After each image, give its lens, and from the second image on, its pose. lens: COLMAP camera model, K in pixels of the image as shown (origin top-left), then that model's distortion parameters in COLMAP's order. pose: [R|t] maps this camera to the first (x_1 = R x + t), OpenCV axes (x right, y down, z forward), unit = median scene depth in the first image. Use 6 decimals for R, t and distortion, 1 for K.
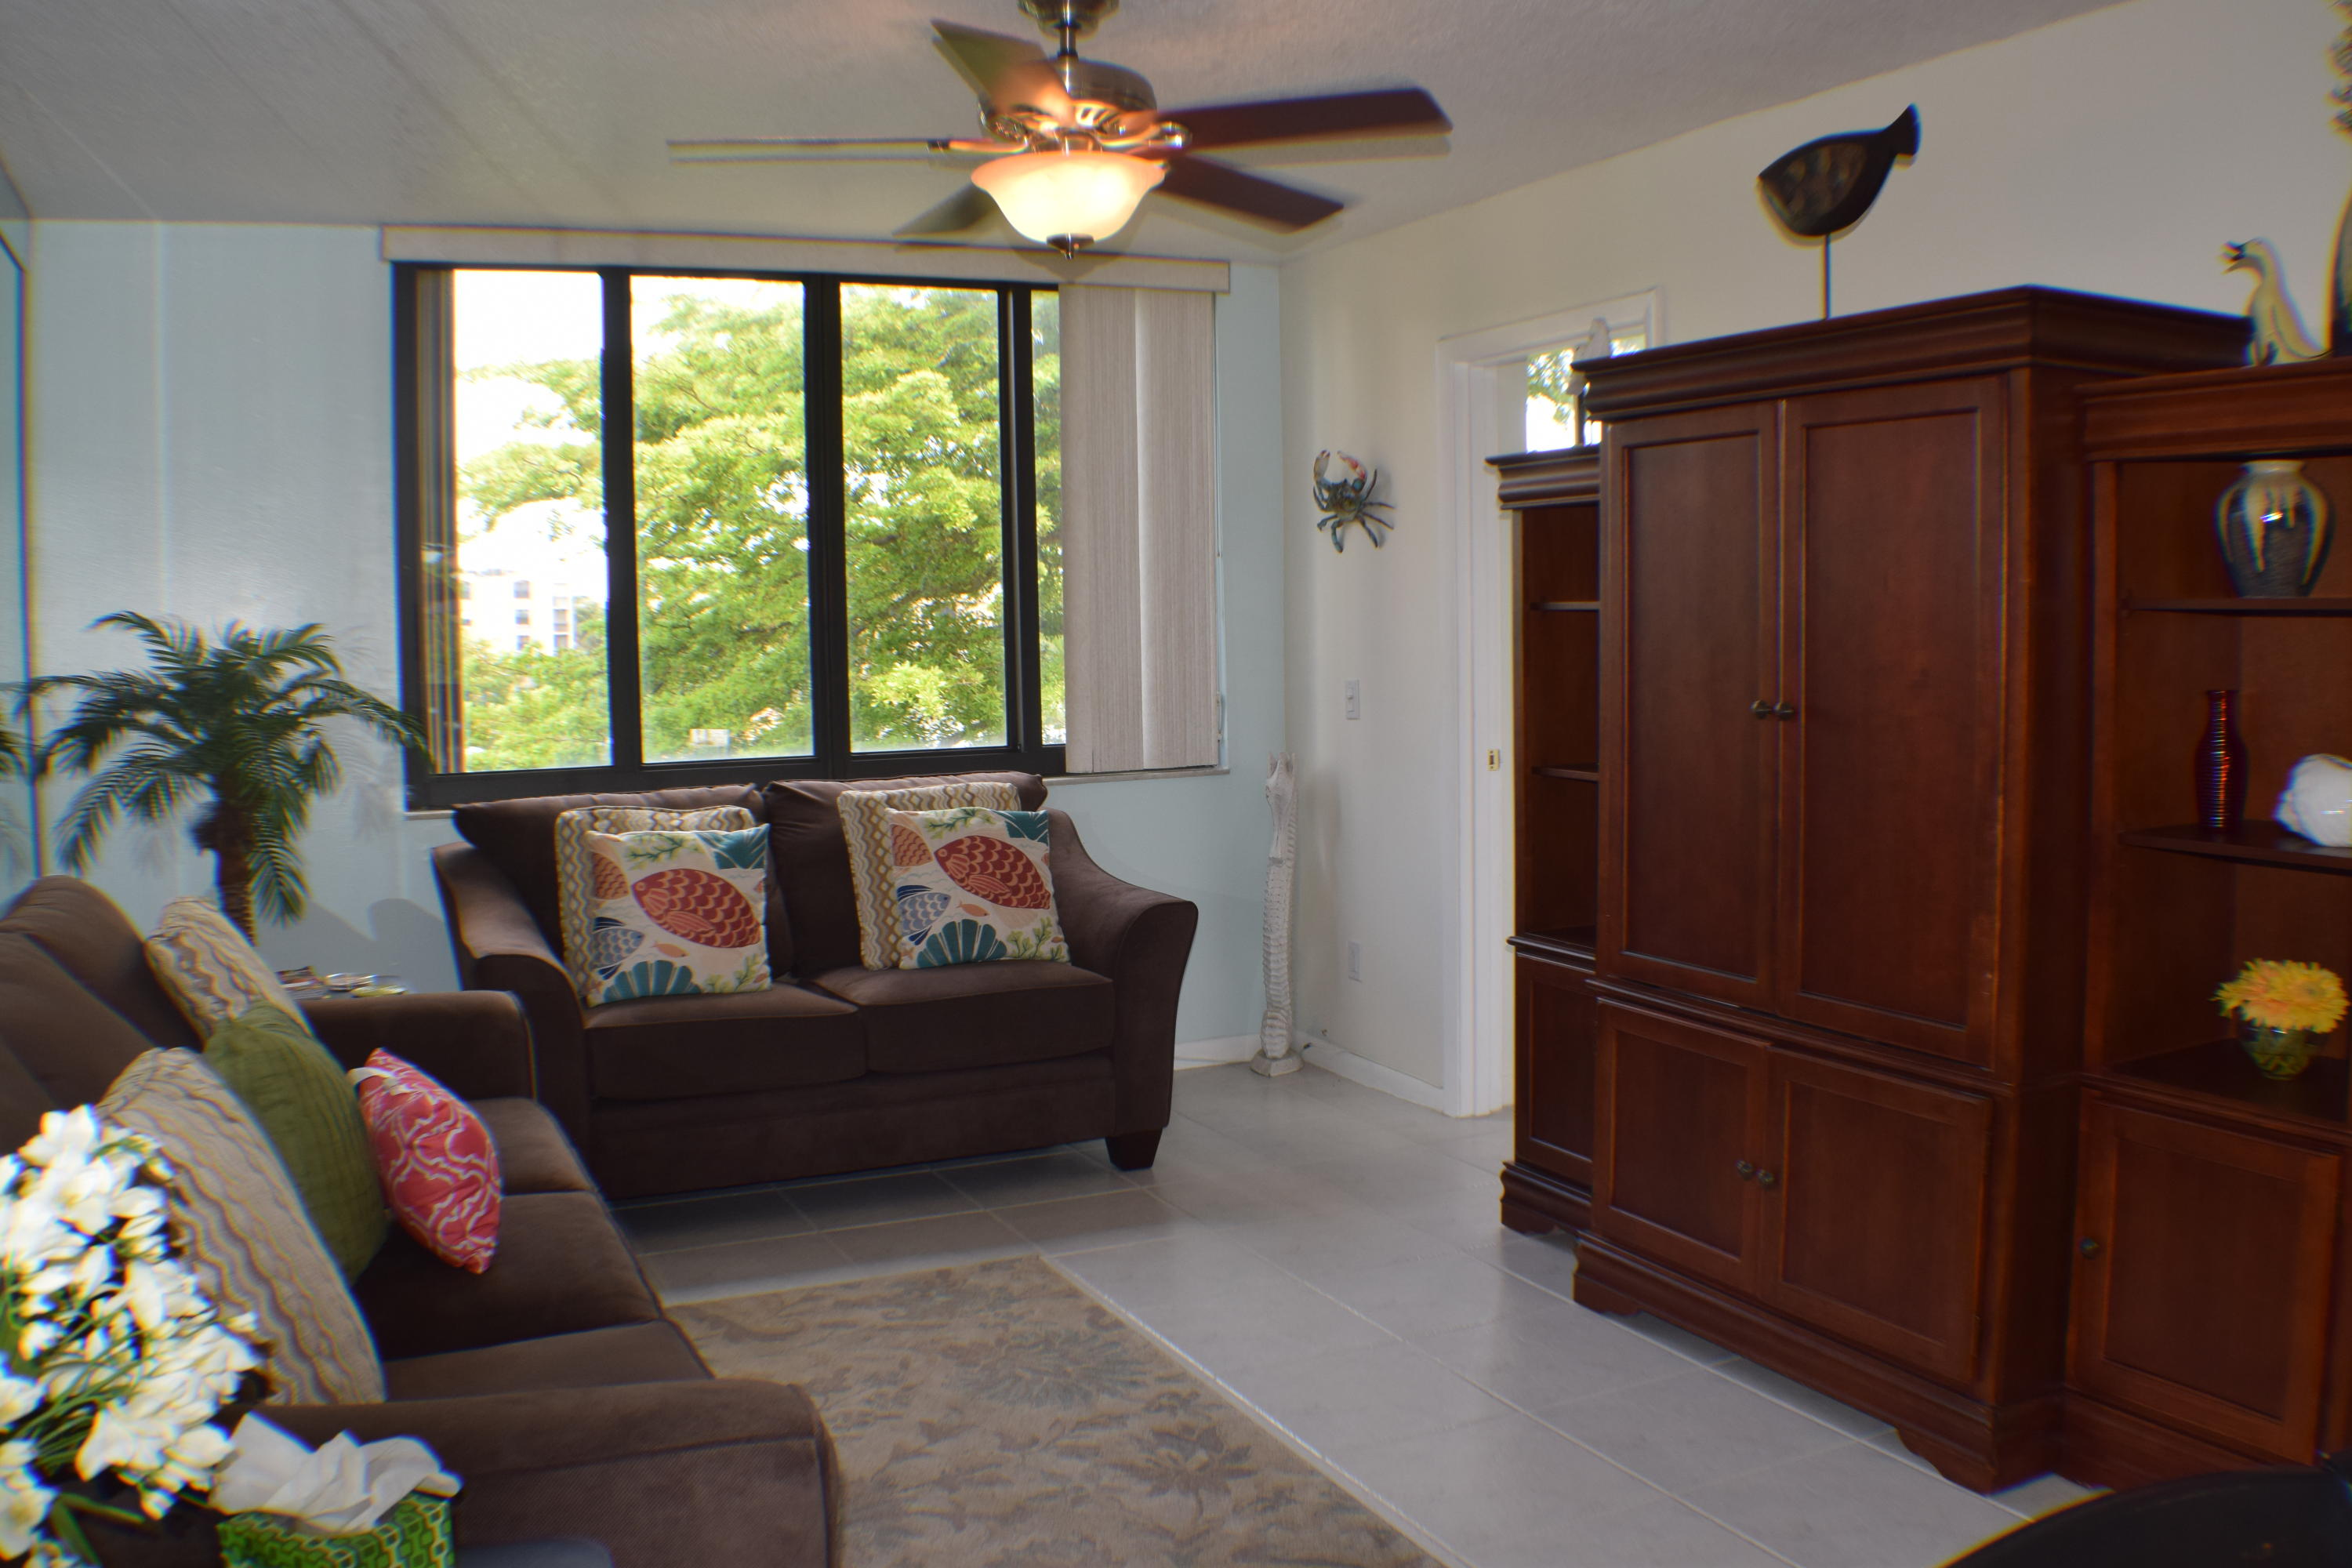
lens RADIAL K [[2037.0, 0, 1176.0], [0, 2037.0, 784.0], [0, 0, 1]] dist [-0.198482, 0.013271]
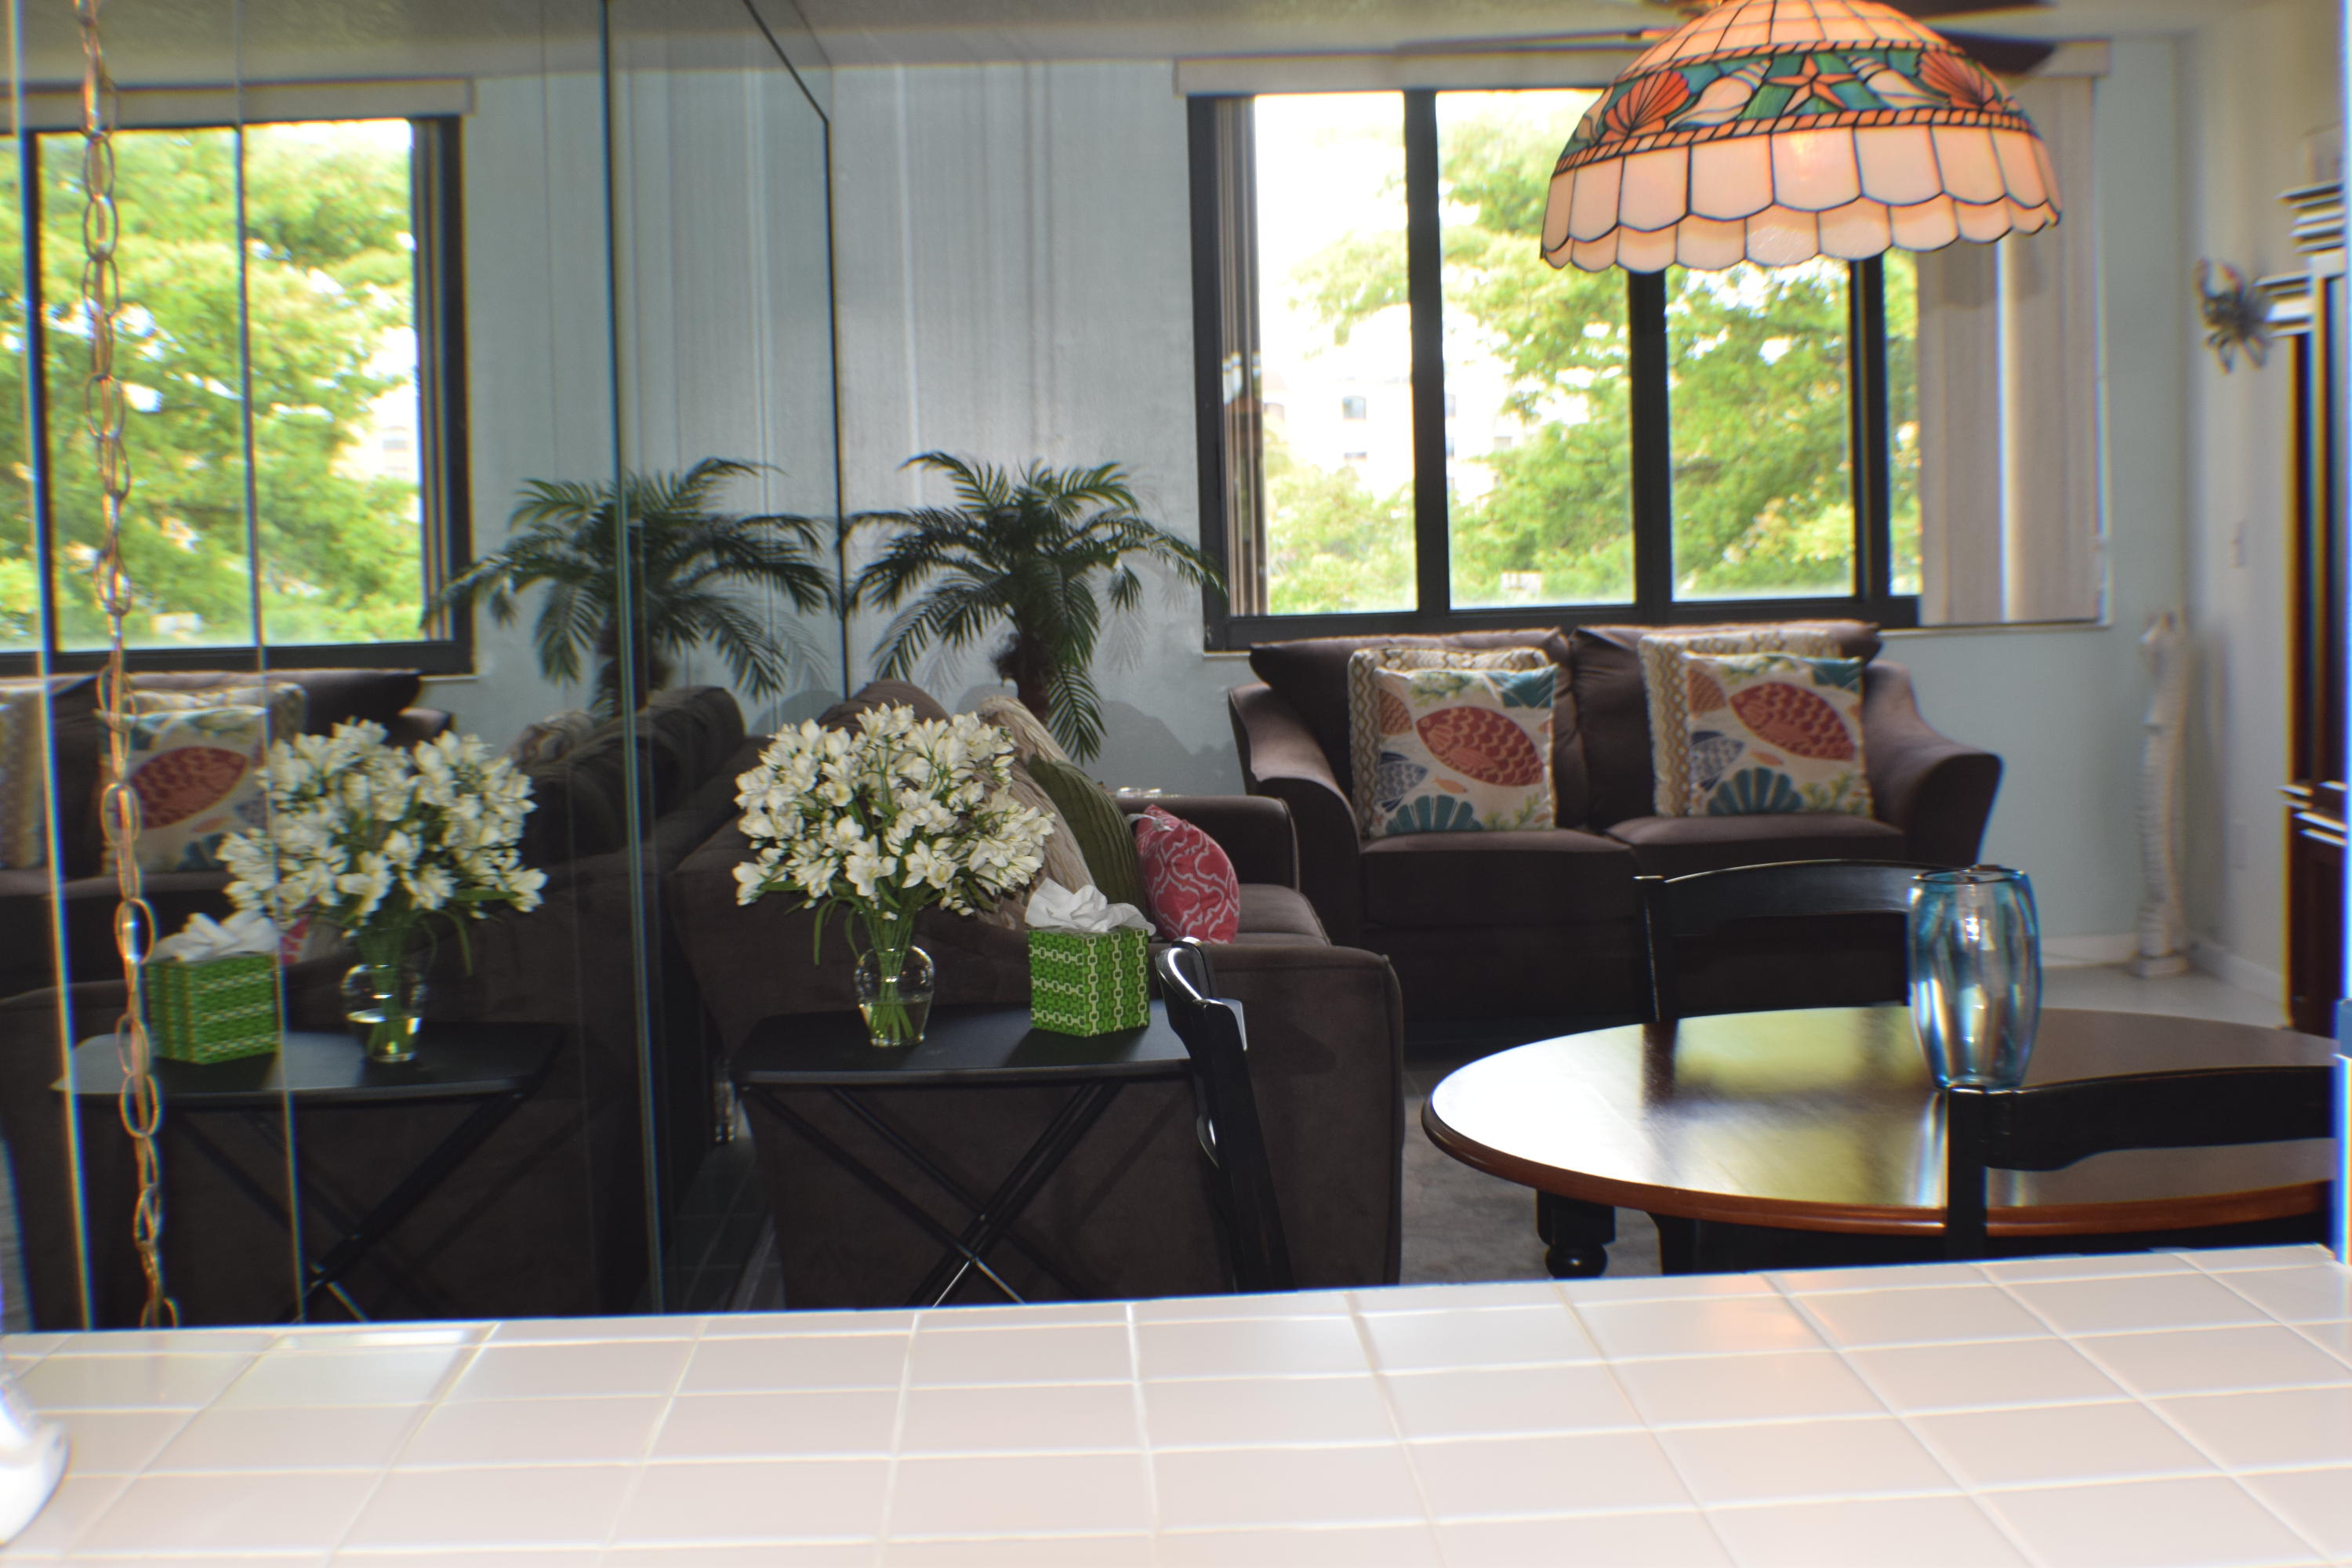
lens RADIAL K [[3254.8, 0, 1176.0], [0, 3254.8, 784.0], [0, 0, 1]] dist [-0.131747, 0.030446]
pose [[0.920660, 0.024346, -0.389606, 0.239657], [-0.015961, 0.999566, 0.024744, 0.040755], [0.390040, -0.016562, 0.920649, -0.520252]]
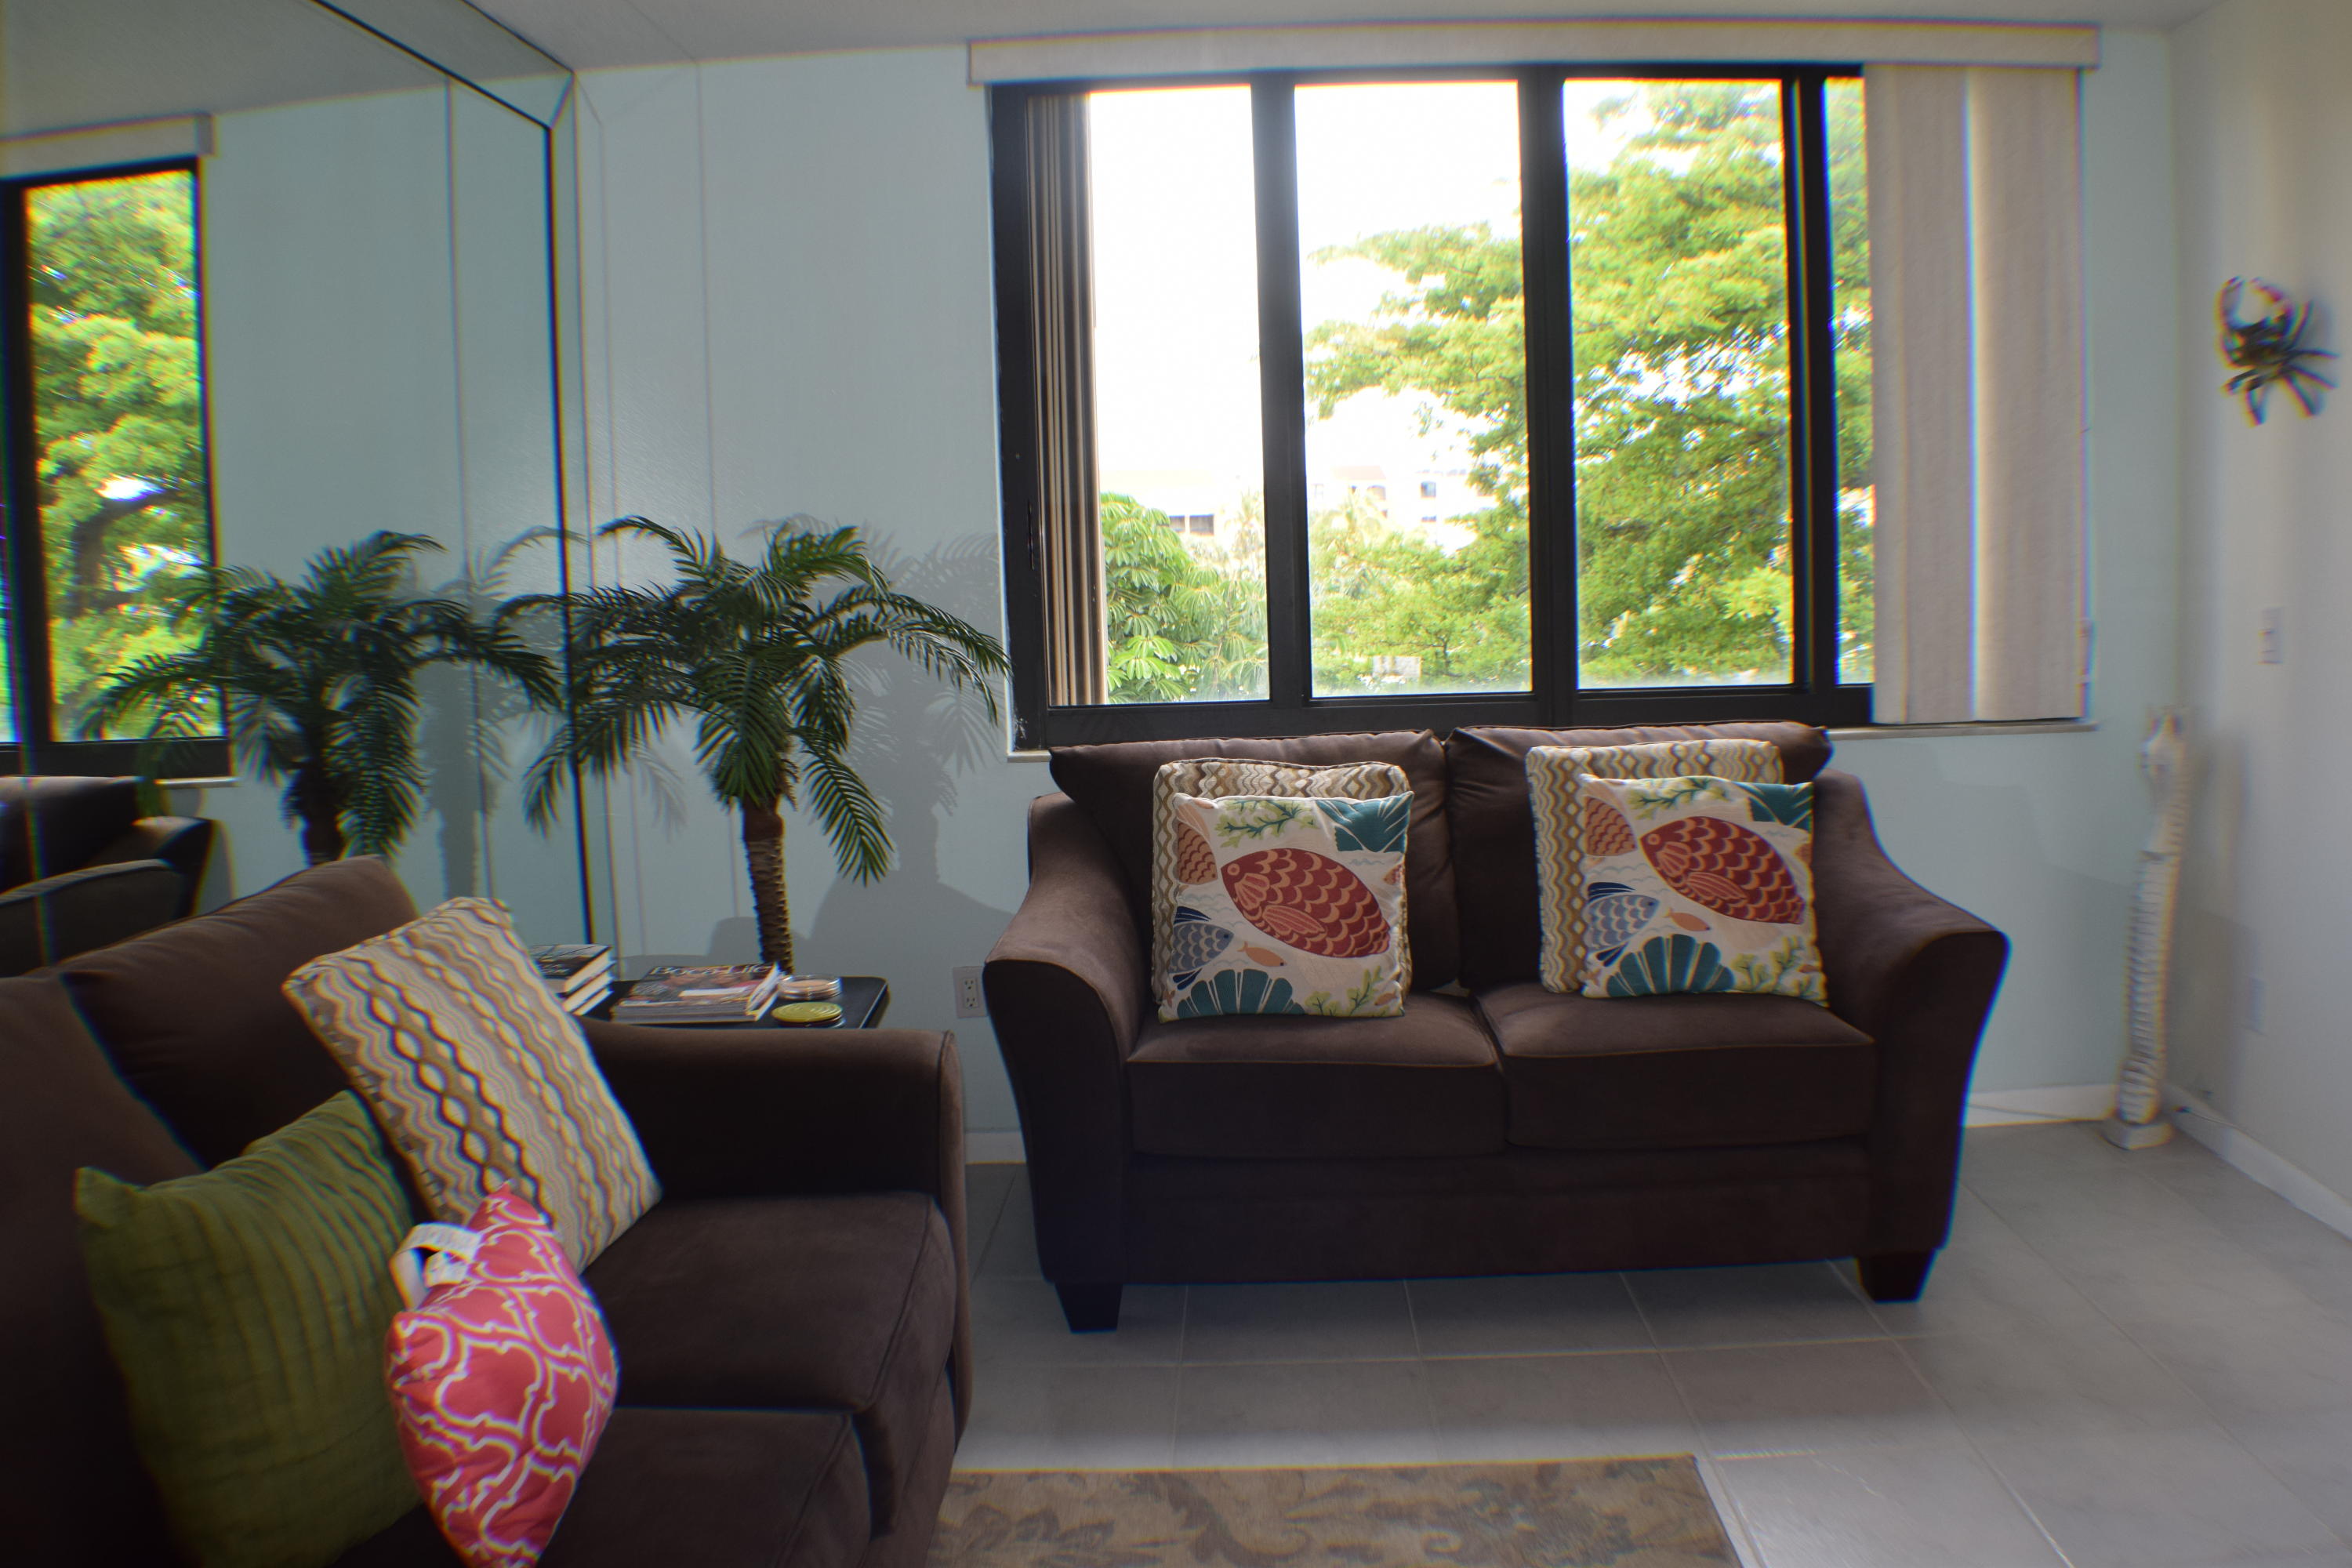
lens RADIAL K [[1933.2, 0, 1176.0], [0, 1933.2, 784.0], [0, 0, 1]] dist [-0.181366, 0.008851]
pose [[0.886736, 0.046370, -0.459944, 0.047224], [-0.019525, 0.997825, 0.062954, -0.025644], [0.461863, -0.046843, 0.885713, 0.319559]]
